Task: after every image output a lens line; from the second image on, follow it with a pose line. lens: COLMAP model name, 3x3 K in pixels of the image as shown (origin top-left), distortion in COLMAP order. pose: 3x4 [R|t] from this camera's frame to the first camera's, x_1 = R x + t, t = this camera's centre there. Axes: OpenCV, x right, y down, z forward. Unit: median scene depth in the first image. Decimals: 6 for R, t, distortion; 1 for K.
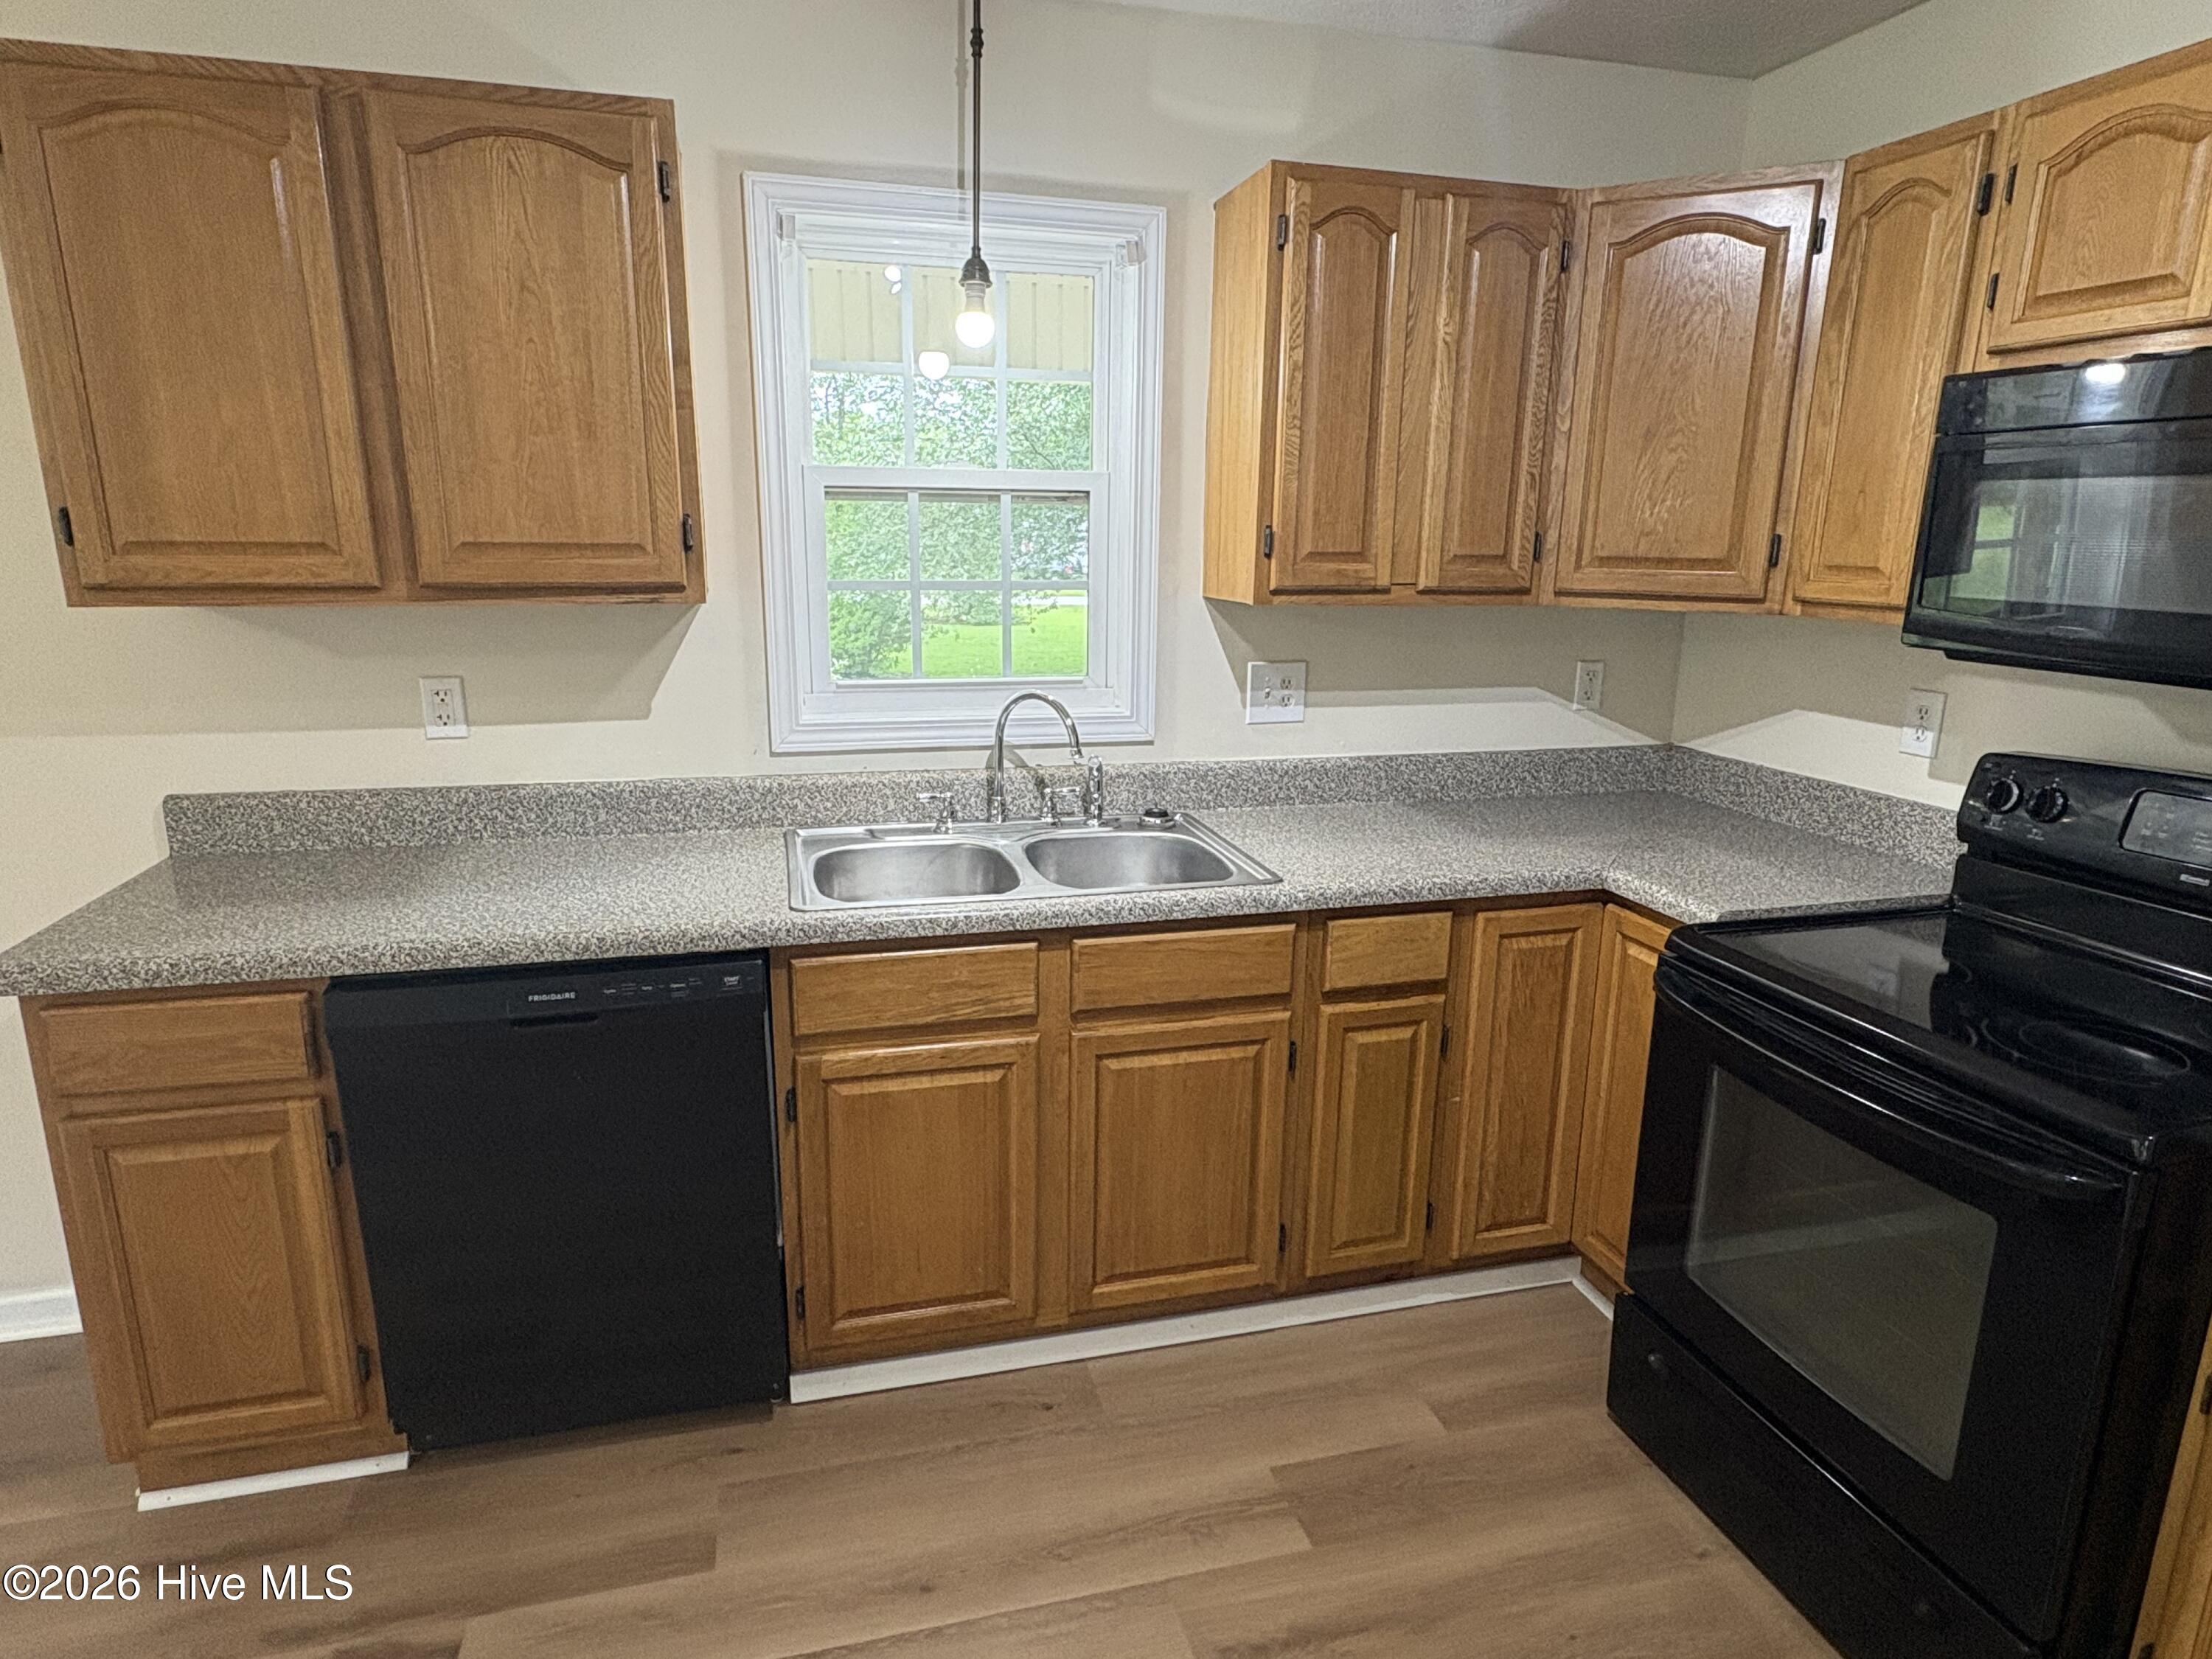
lens RADIAL K [[1229.5, 0, 1108.3], [0, 1229.5, 837.5], [0, 0, 1]] dist [-0.010768, -0.000137]
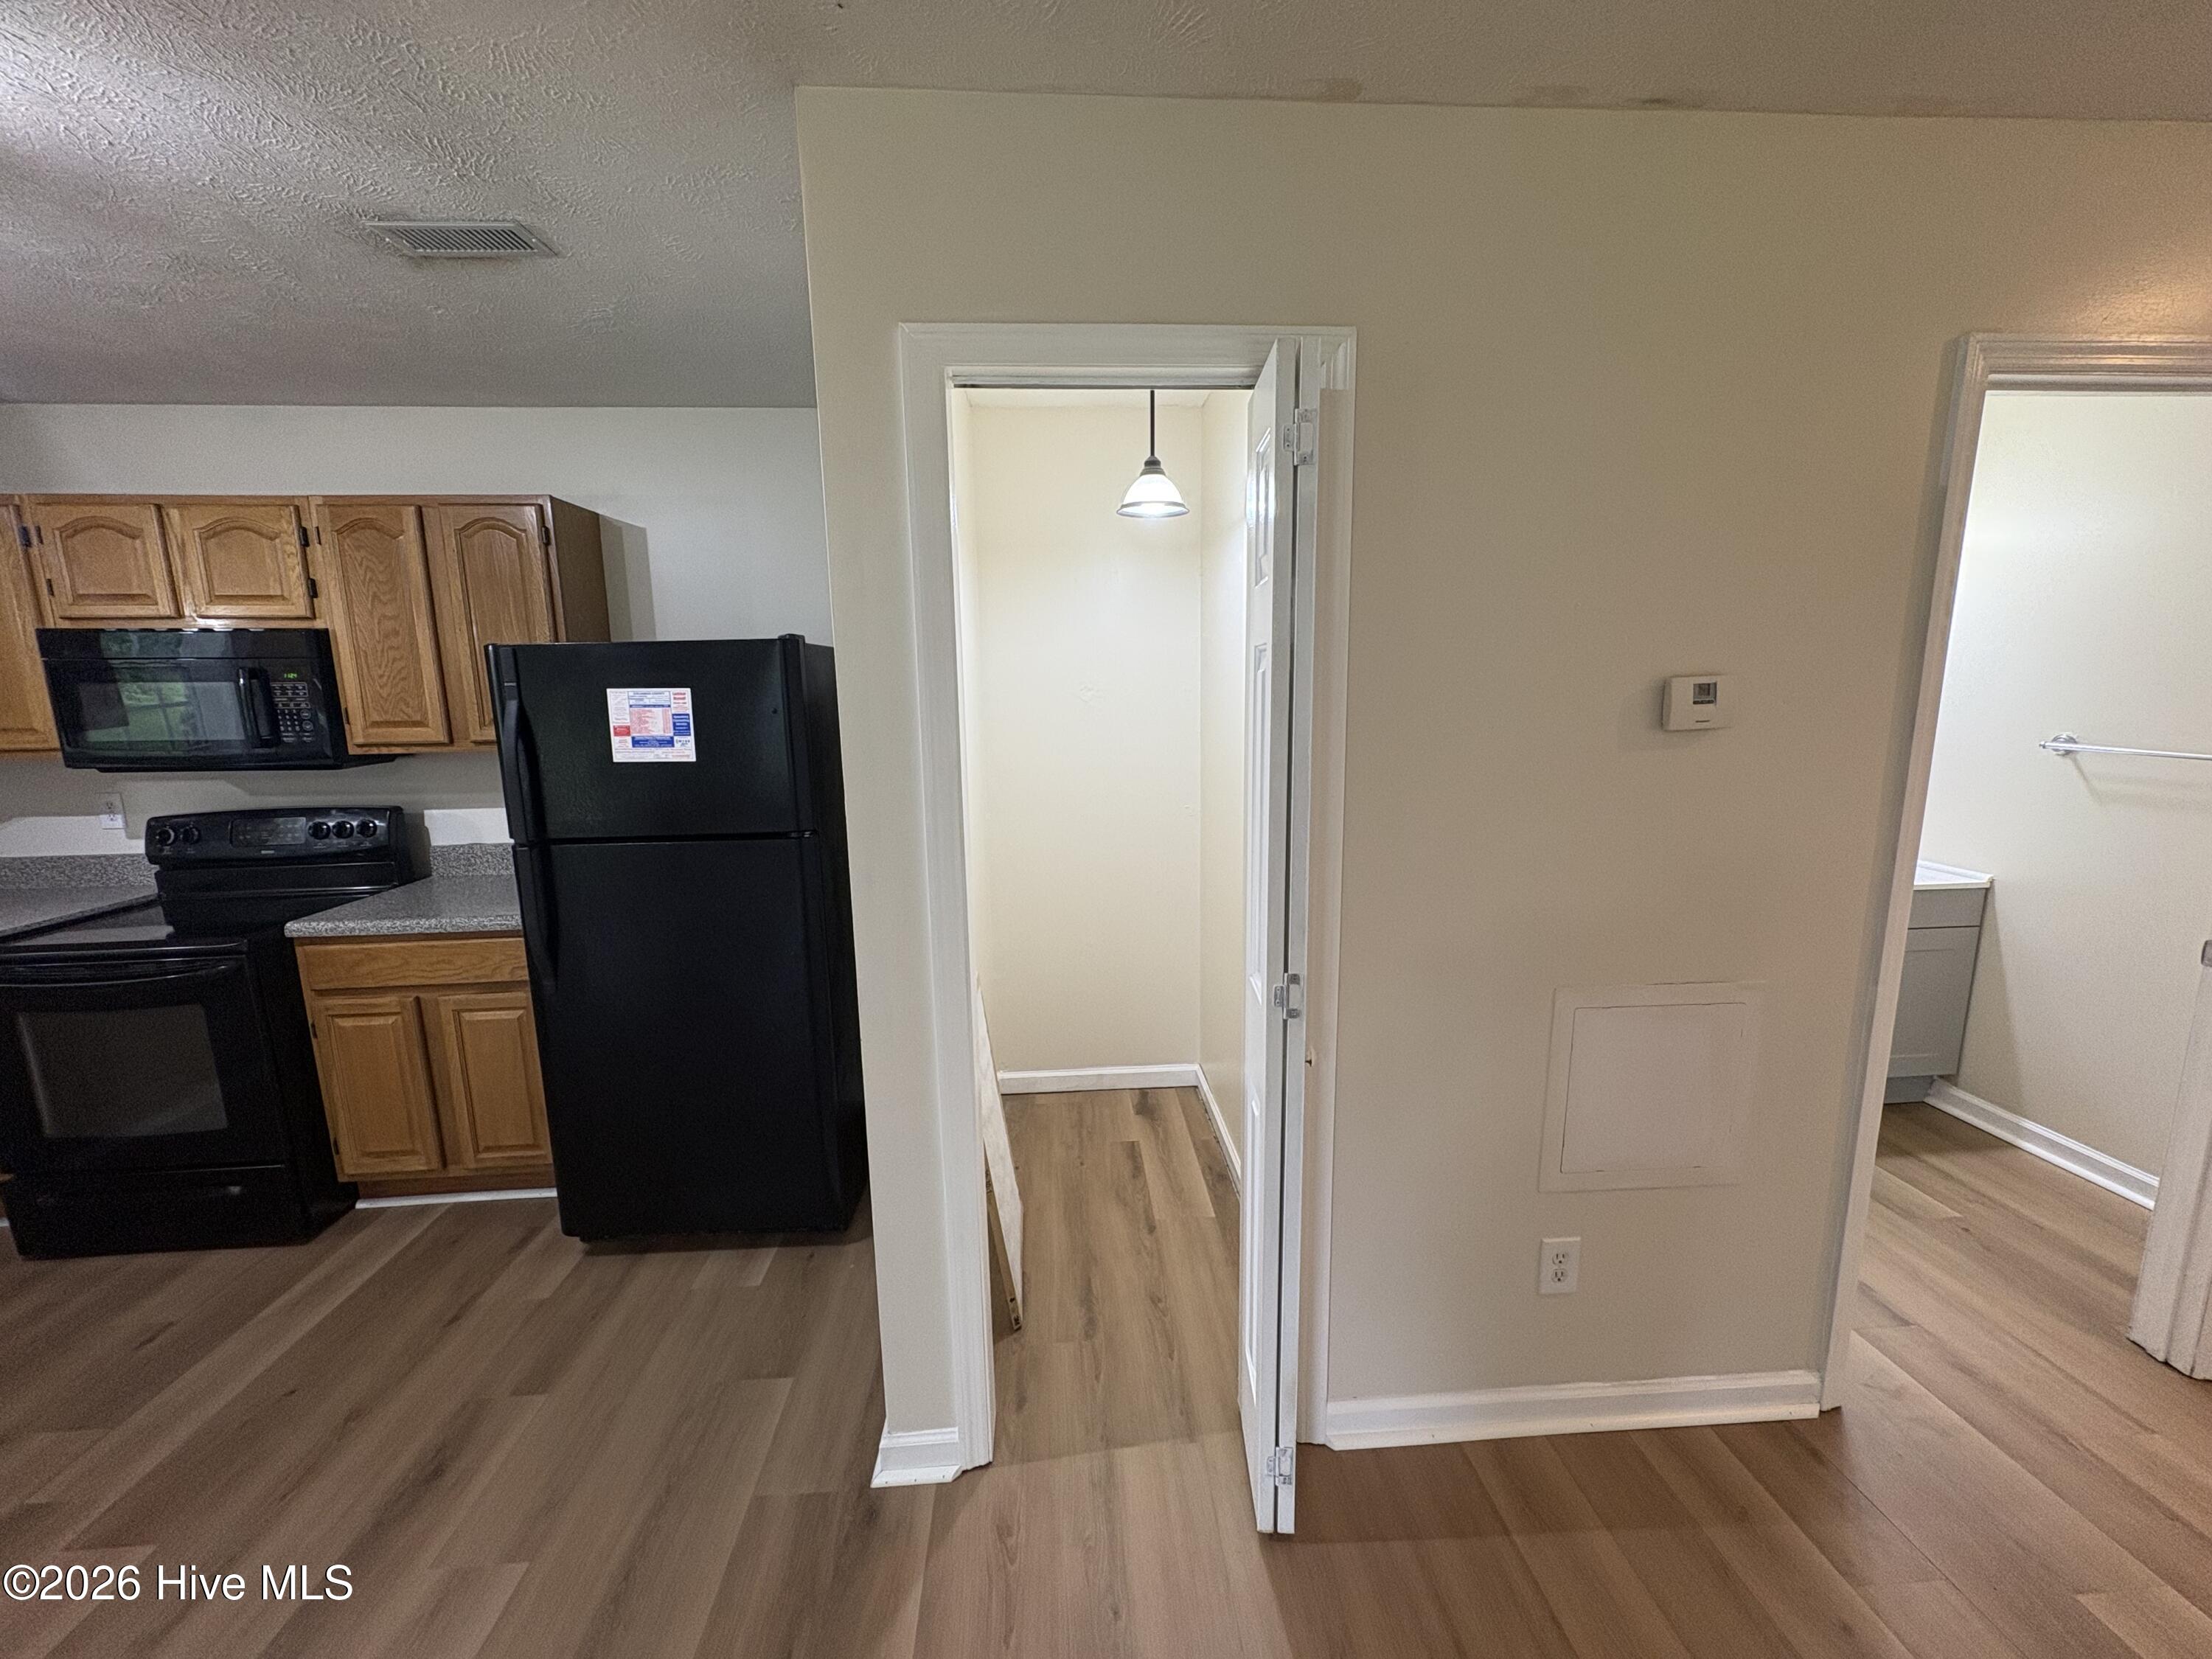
lens RADIAL K [[889.6, 0, 1106.7], [0, 889.6, 832.1], [0, 0, 1]] dist [-0.000179, 0.000002]
pose [[0.192439, -0.180274, 0.964608, -0.365908], [0.252337, 0.959017, 0.128888, 0.159104], [-0.948311, 0.218603, 0.230042, -0.784830]]
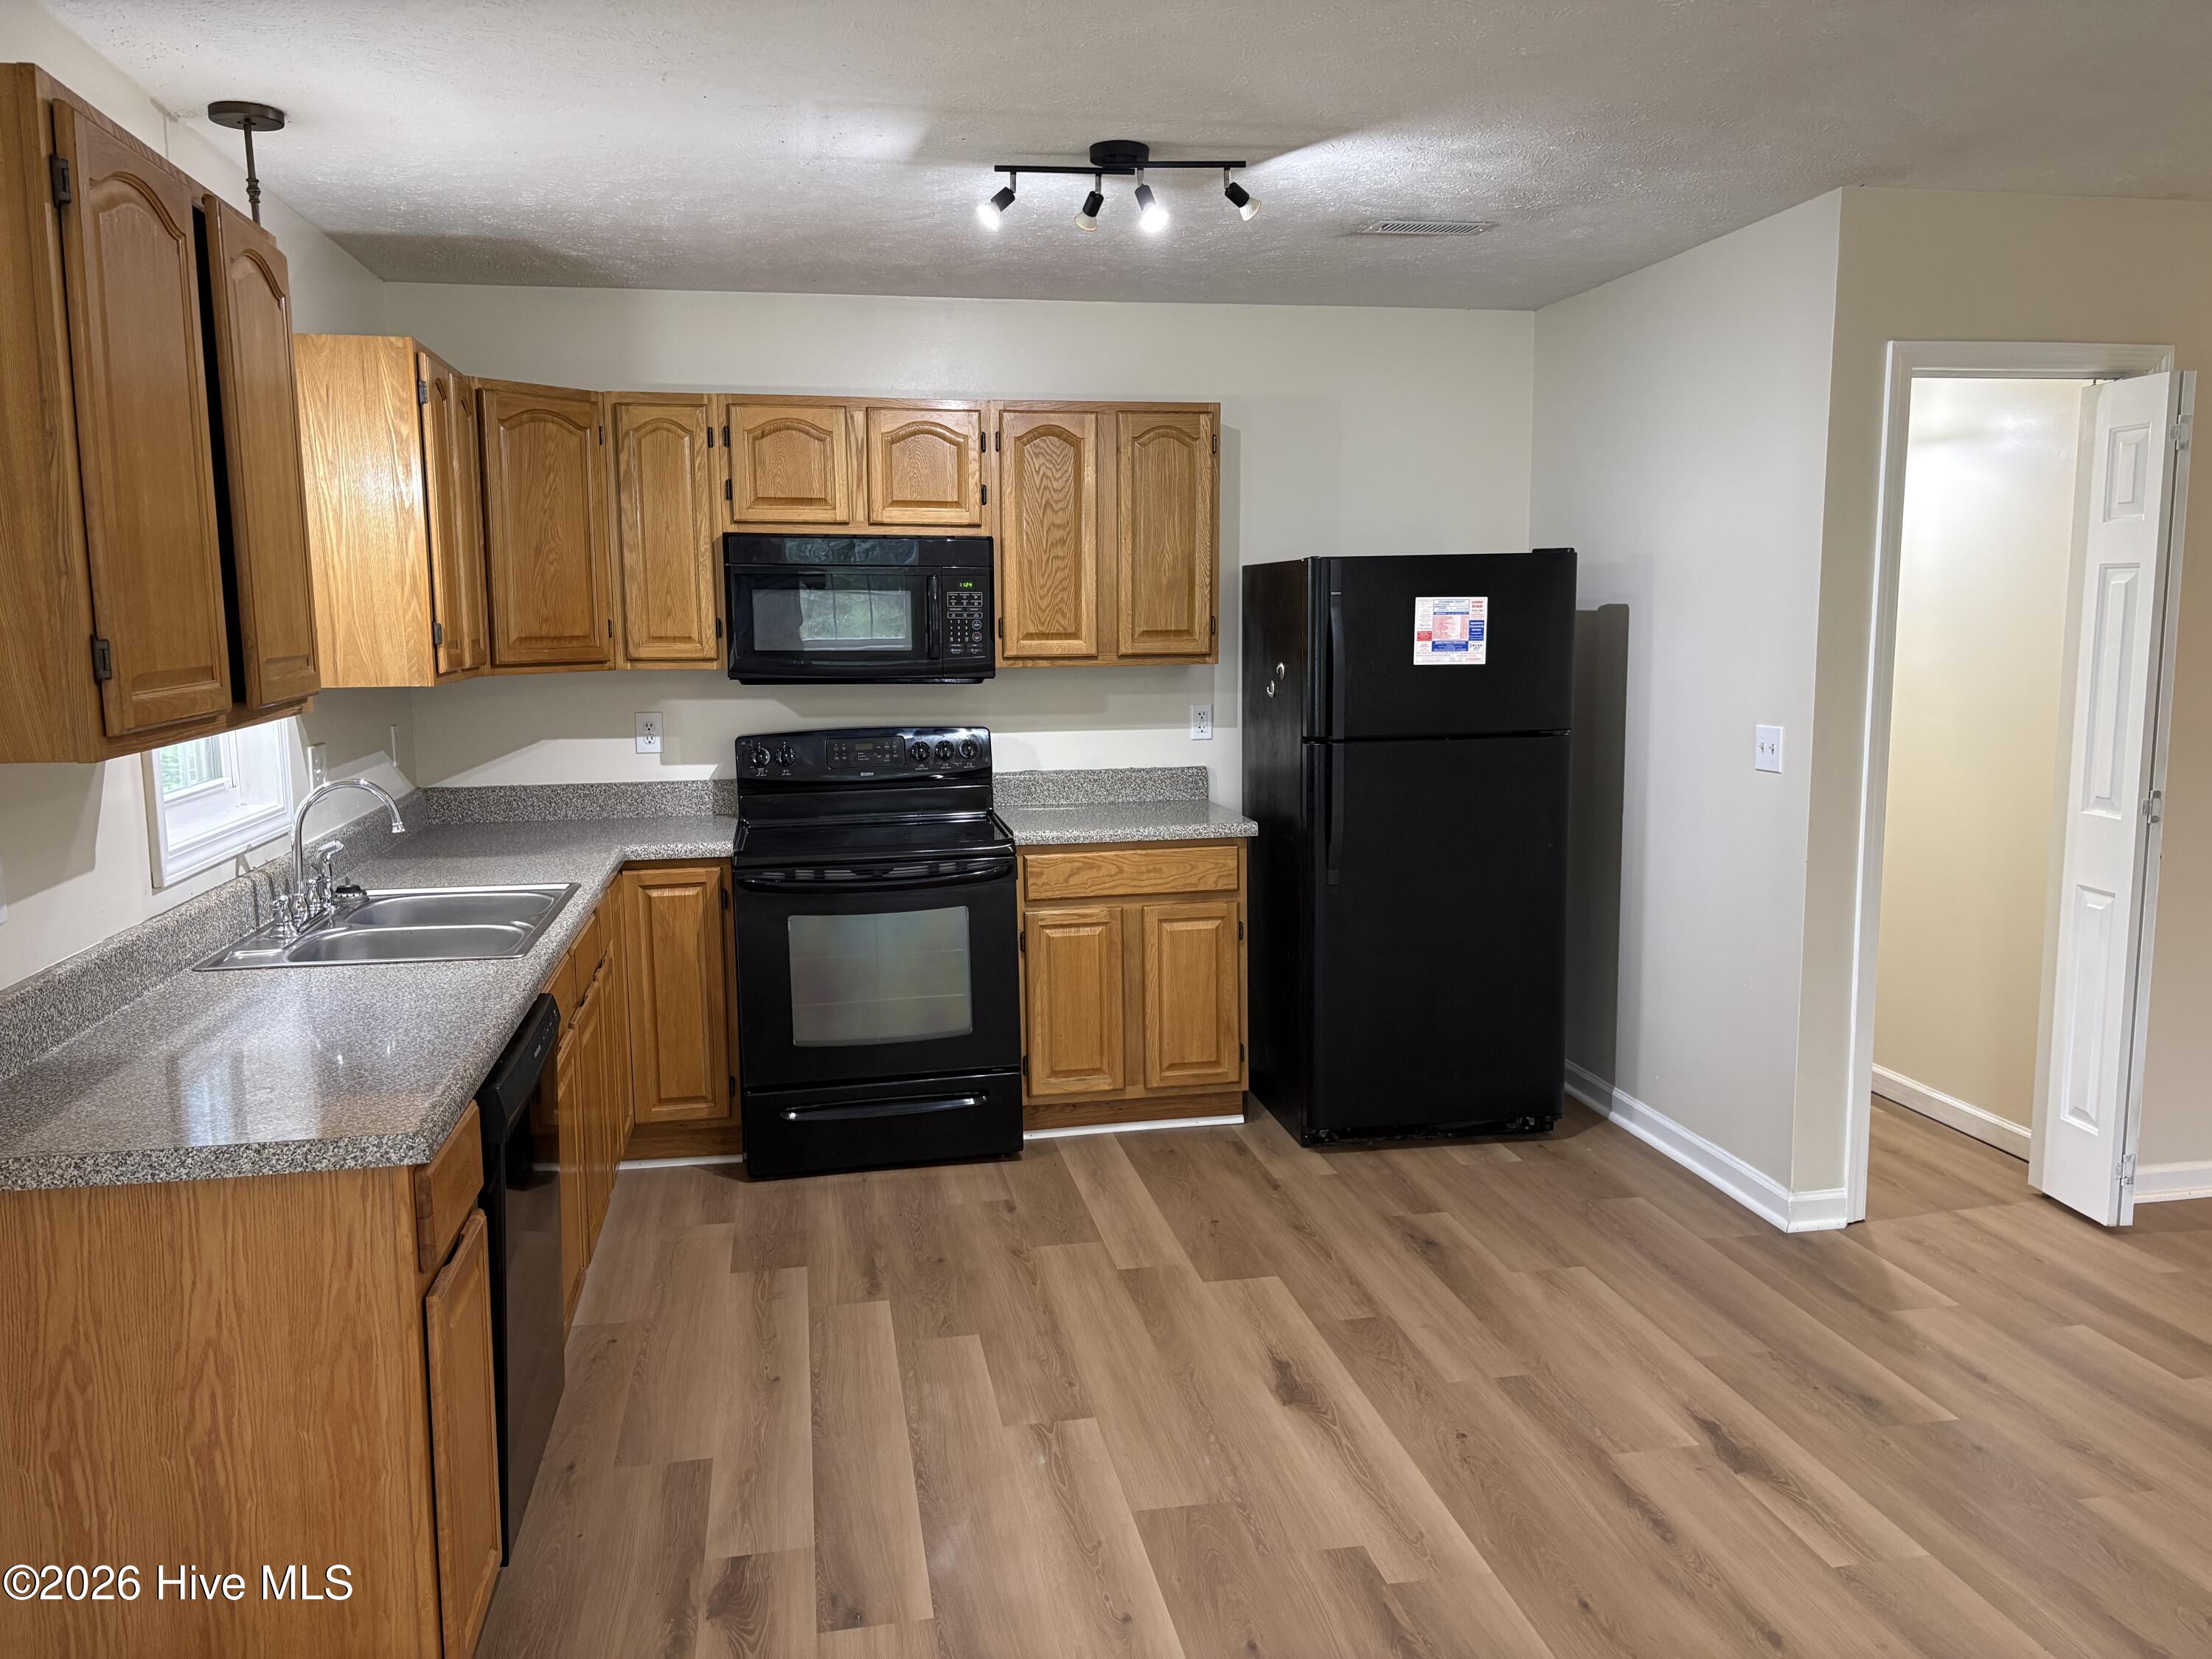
lens RADIAL K [[1651.0, 0, 1114.0], [0, 1651.0, 830.3], [0, 0, 1]] dist [0.038563, -0.024681]
pose [[0.069514, -0.143968, 0.987138, -1.701618], [0.248244, 0.960900, 0.122660, -0.101474], [-0.966200, 0.236525, 0.102535, 0.267352]]
